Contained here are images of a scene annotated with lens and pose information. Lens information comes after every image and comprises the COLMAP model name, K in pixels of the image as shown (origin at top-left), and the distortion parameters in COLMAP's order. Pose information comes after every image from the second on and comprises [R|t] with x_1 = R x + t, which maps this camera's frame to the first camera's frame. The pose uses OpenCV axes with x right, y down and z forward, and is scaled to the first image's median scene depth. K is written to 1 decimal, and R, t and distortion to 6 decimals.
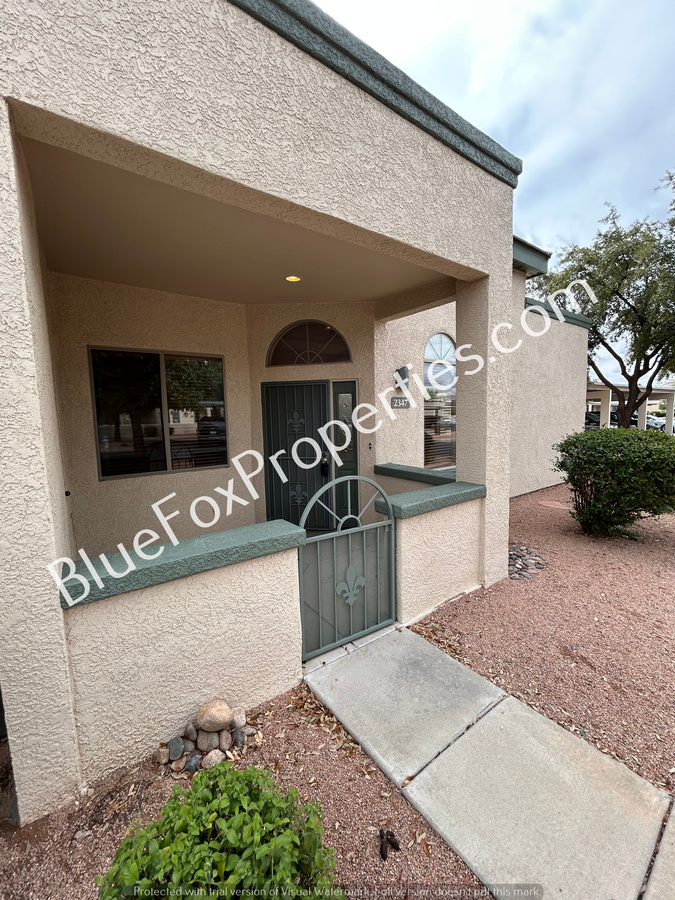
lens RADIAL K [[363.6, 0, 342.9], [0, 363.6, 451.0], [0, 0, 1]] dist [0.002849, 0.000442]
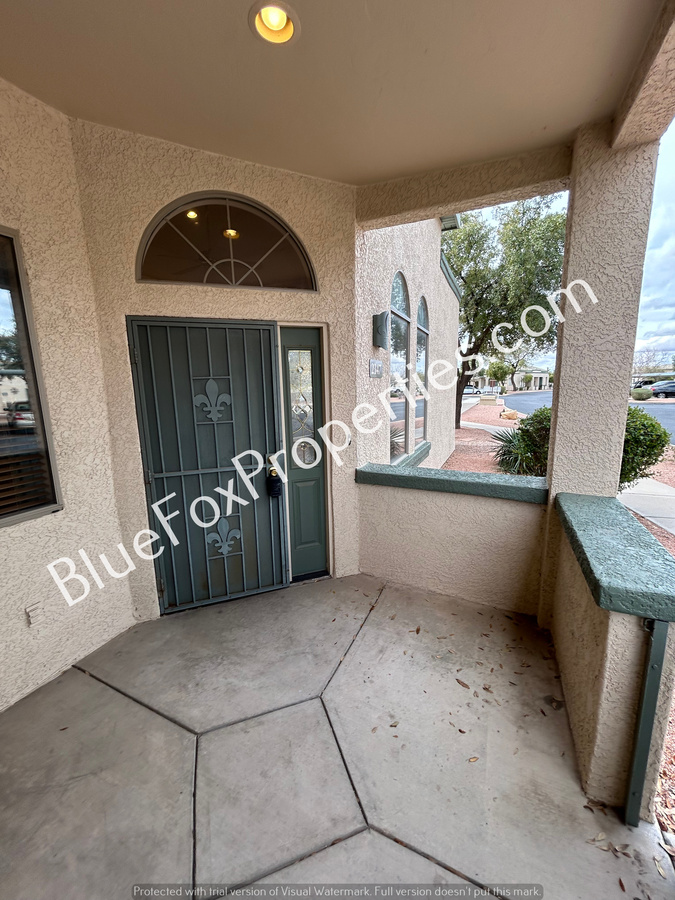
lens RADIAL K [[363.6, 0, 332.5], [0, 363.6, 452.2], [0, 0, 1]] dist [0.002849, 0.000442]
pose [[0.871151, -0.080129, 0.484432, -0.239609], [0.049640, 0.995912, 0.075464, -0.039252], [-0.488499, -0.041694, 0.871568, 0.477413]]
